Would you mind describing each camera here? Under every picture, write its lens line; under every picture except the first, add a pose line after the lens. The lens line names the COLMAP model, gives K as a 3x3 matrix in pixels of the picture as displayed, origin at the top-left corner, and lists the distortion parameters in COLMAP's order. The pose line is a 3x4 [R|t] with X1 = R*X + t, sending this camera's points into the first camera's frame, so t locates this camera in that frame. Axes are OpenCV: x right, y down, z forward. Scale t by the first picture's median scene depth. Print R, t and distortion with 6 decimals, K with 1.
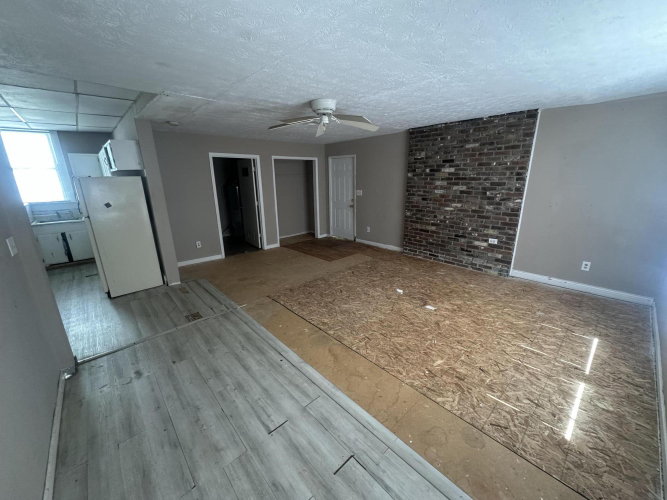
lens RADIAL K [[267.1, 0, 333.5], [0, 267.1, 250.0], [0, 0, 1]] dist [-0.004173, 0.000407]
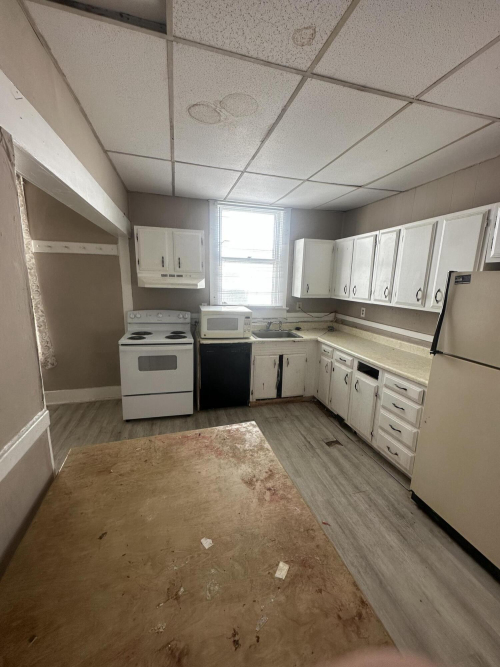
lens RADIAL K [[267.1, 0, 250.0], [0, 267.1, 333.5], [0, 0, 1]] dist [-0.004173, 0.000407]
pose [[0.886769, 0.131717, -0.443048, -1.052258], [-0.166888, 0.985117, -0.041156, -0.100512], [0.431033, 0.110435, 0.895553, 0.486082]]
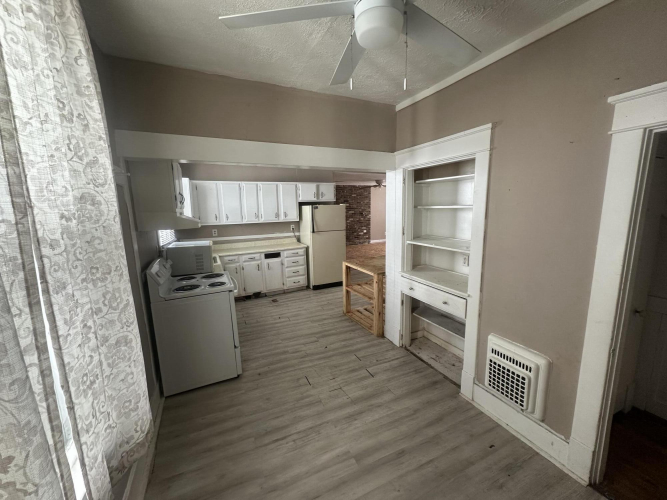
lens RADIAL K [[267.1, 0, 333.5], [0, 267.1, 250.0], [0, 0, 1]] dist [-0.004173, 0.000407]
pose [[0.297181, -0.143403, 0.943991, -2.199002], [0.278635, 0.958649, 0.057912, -0.104727], [-0.913261, 0.245819, 0.324849, 0.523580]]
